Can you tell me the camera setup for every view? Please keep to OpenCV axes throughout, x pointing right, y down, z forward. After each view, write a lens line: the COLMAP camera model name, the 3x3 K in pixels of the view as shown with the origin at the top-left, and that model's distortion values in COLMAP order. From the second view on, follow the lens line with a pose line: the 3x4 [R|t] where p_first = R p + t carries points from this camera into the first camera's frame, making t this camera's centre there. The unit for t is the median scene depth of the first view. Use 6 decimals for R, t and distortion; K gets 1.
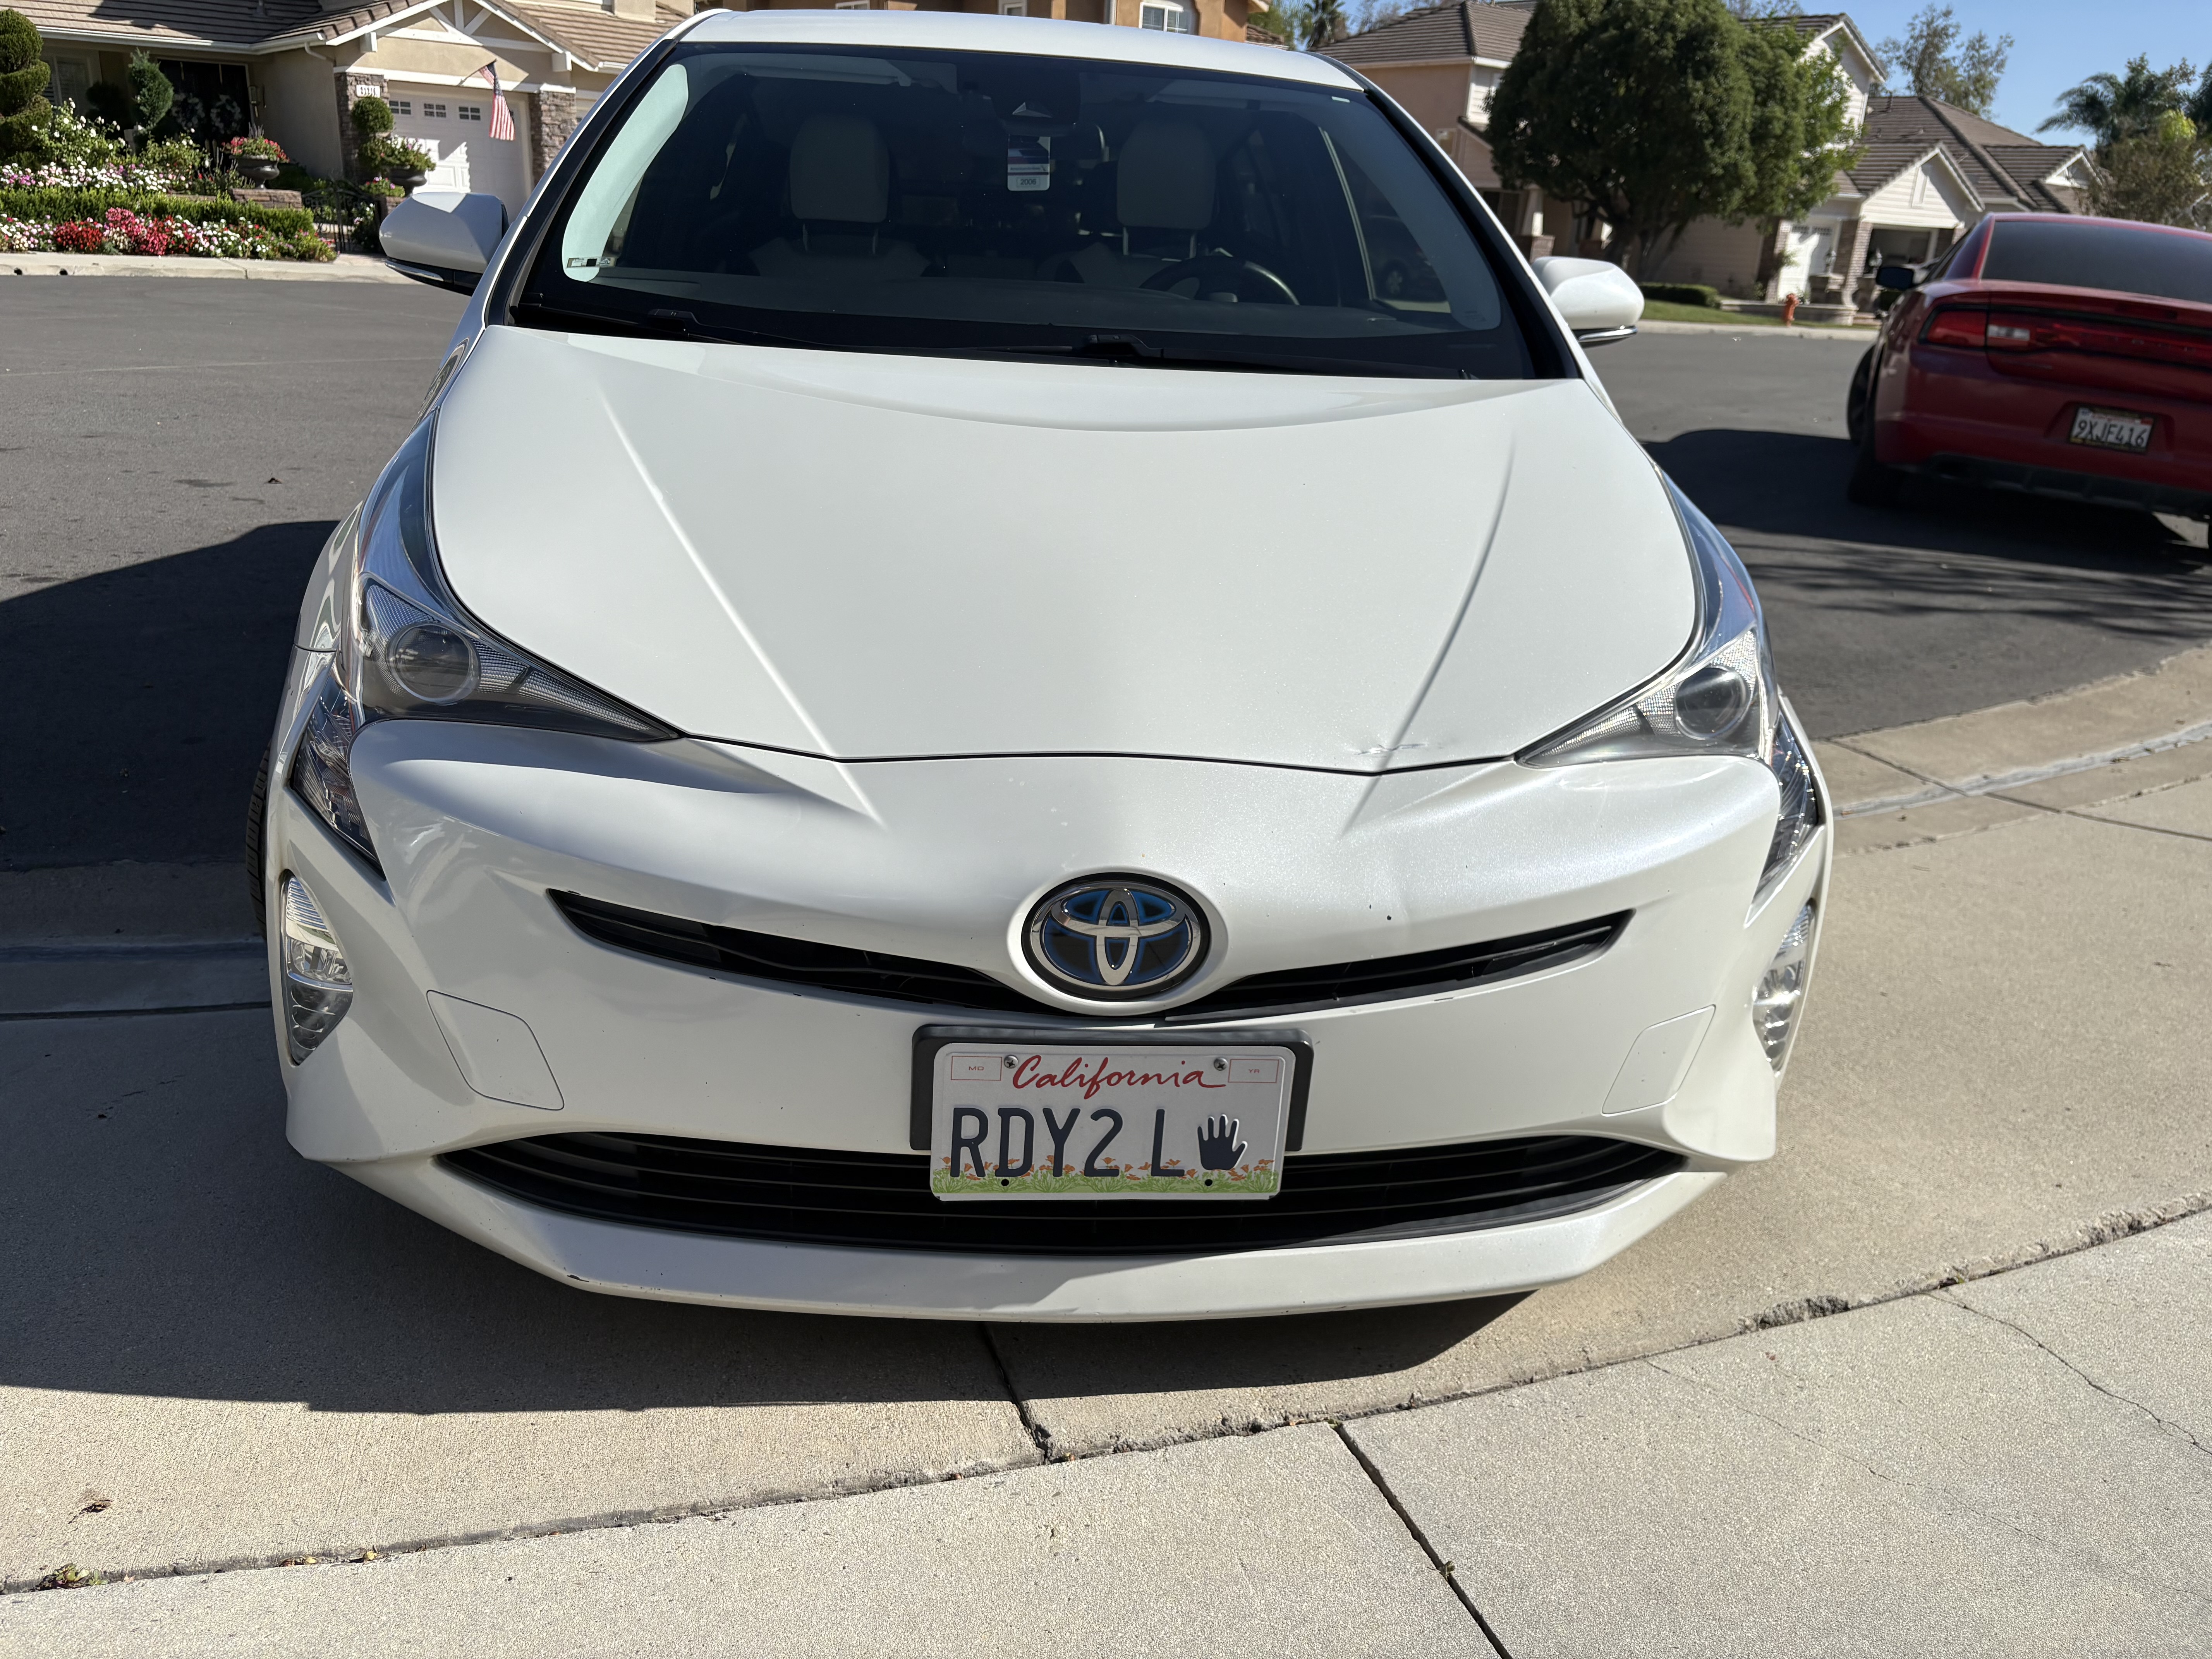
lens RADIAL K [[1755.5, 0, 1106.0], [0, 1755.5, 829.5], [0, 0, 1]] dist [0.048250, -0.073498]
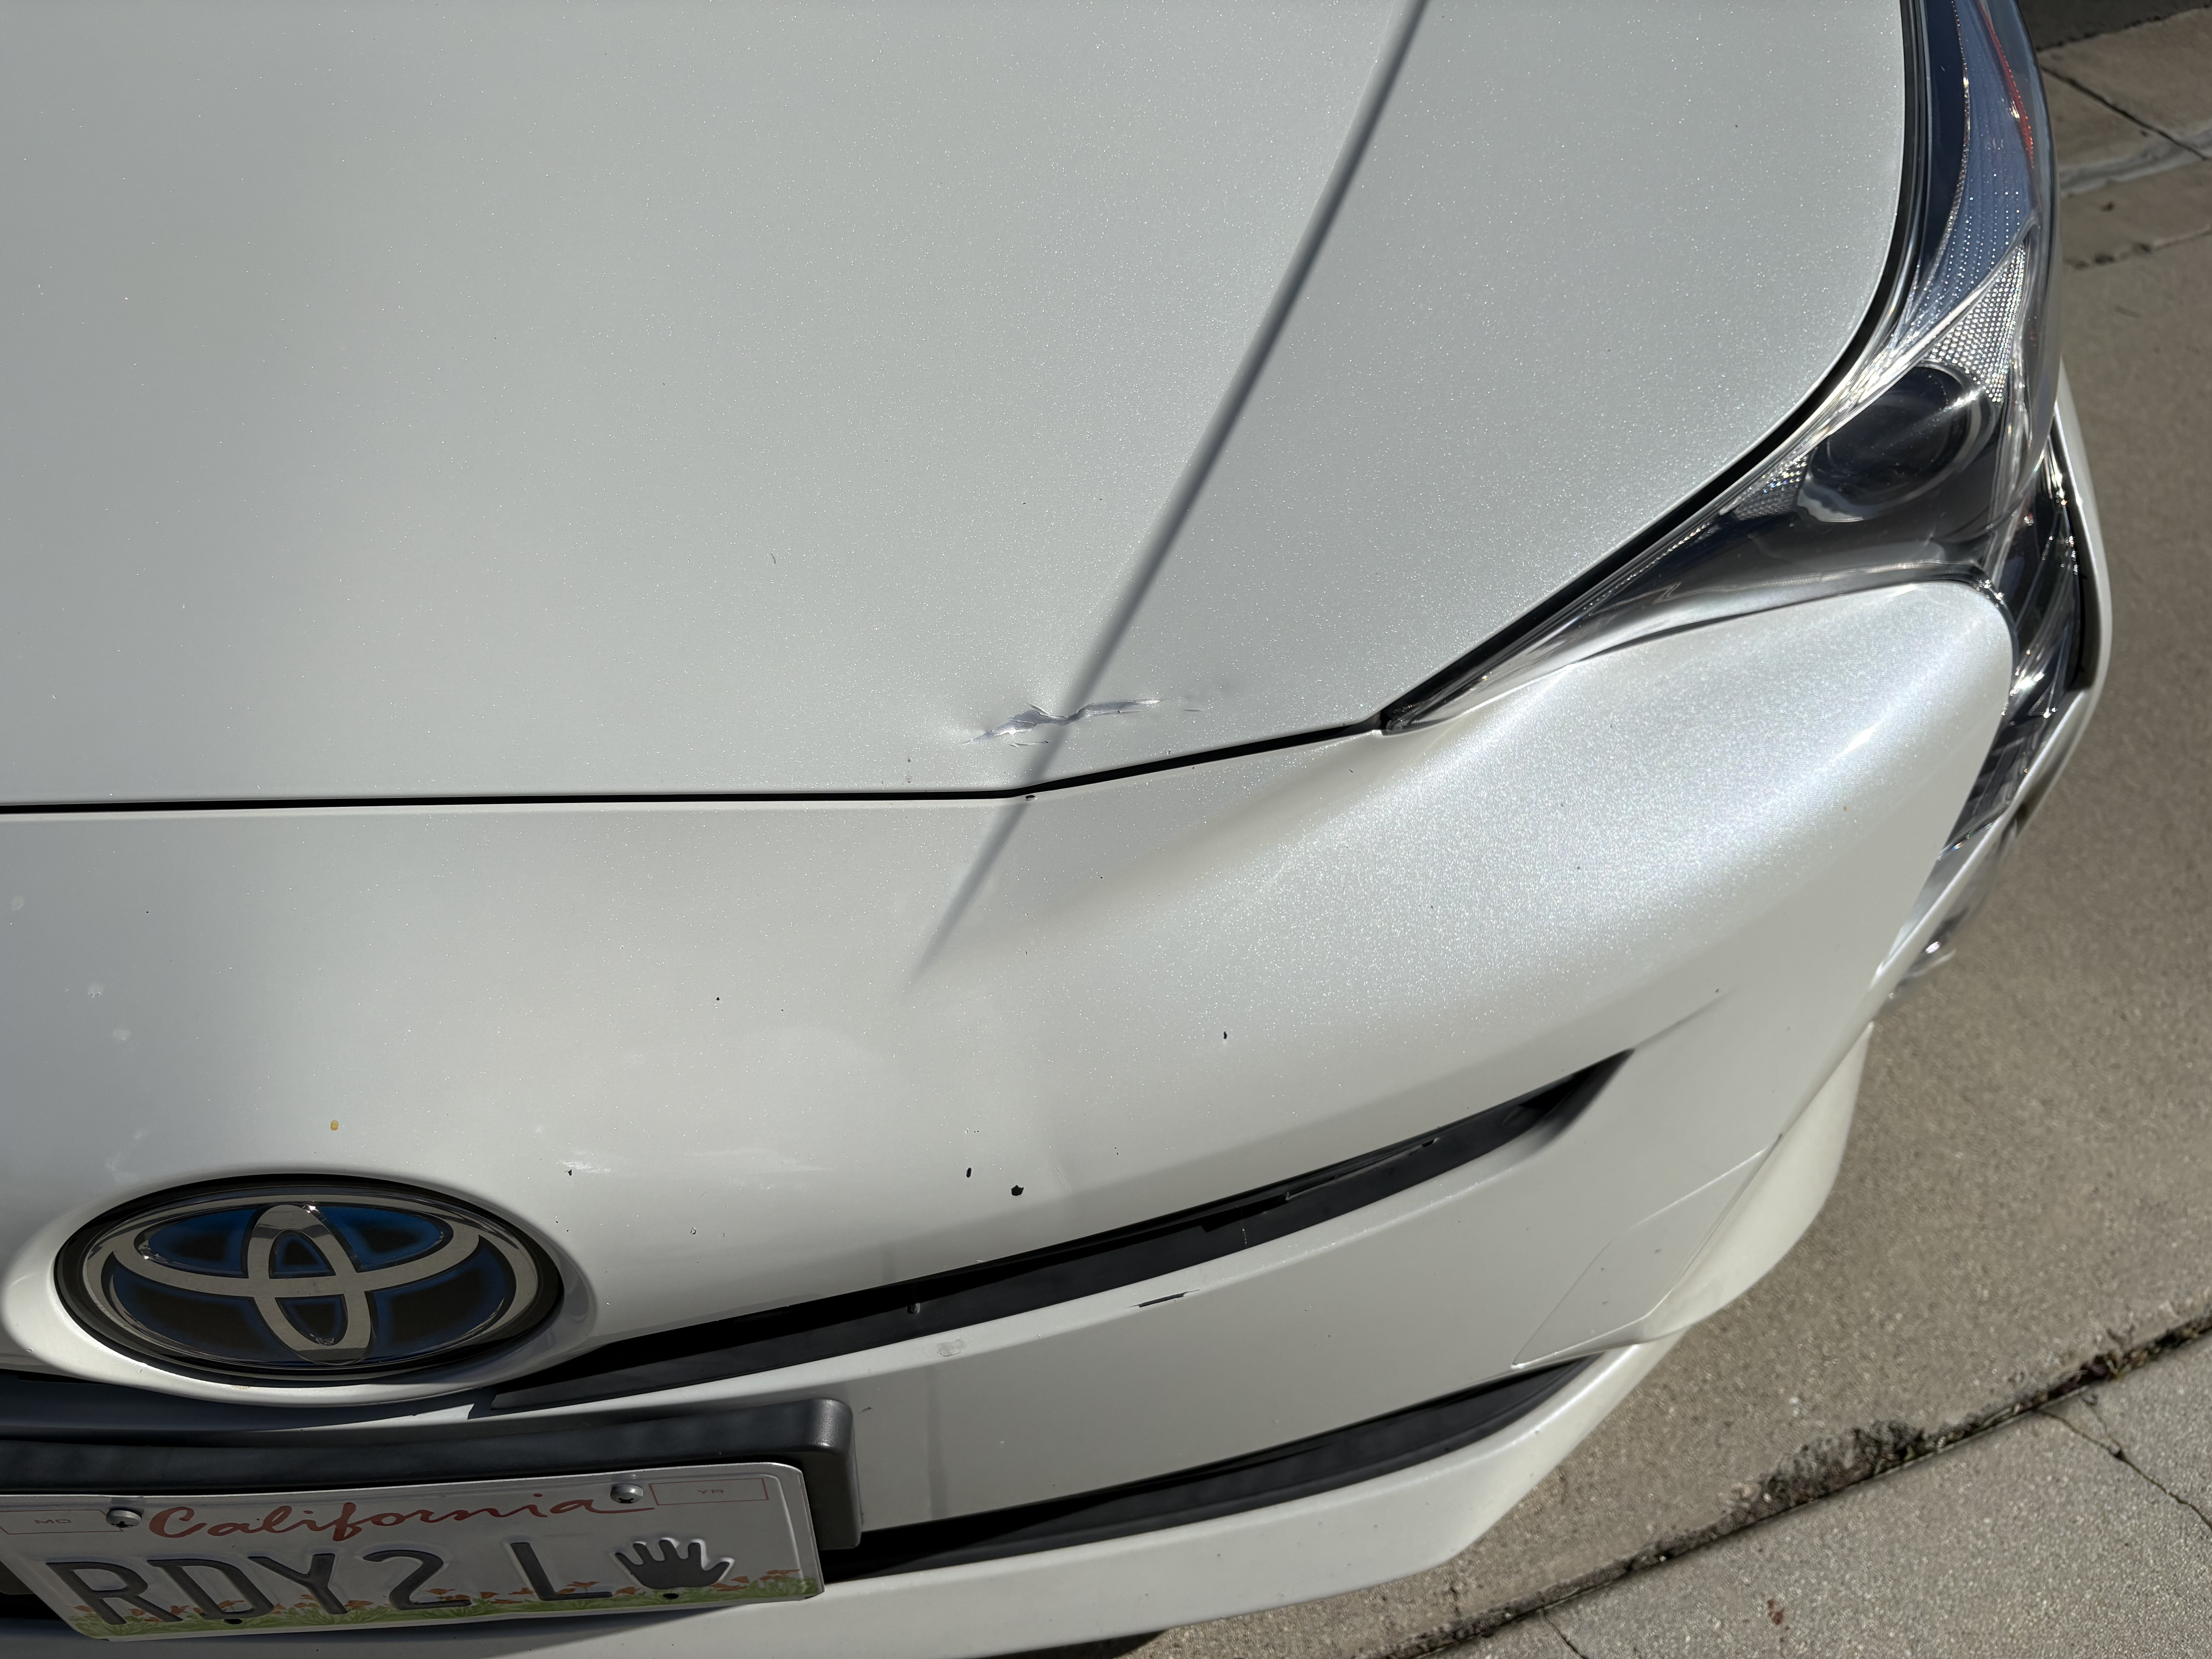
lens RADIAL K [[1752.5, 0, 1106.0], [0, 1752.5, 829.5], [0, 0, 1]] dist [0.011291, -0.044364]
pose [[0.999729, 0.012395, -0.019681, 0.071945], [-0.002599, 0.900404, 0.435047, -0.077063], [0.023113, -0.434878, 0.900193, 0.256327]]
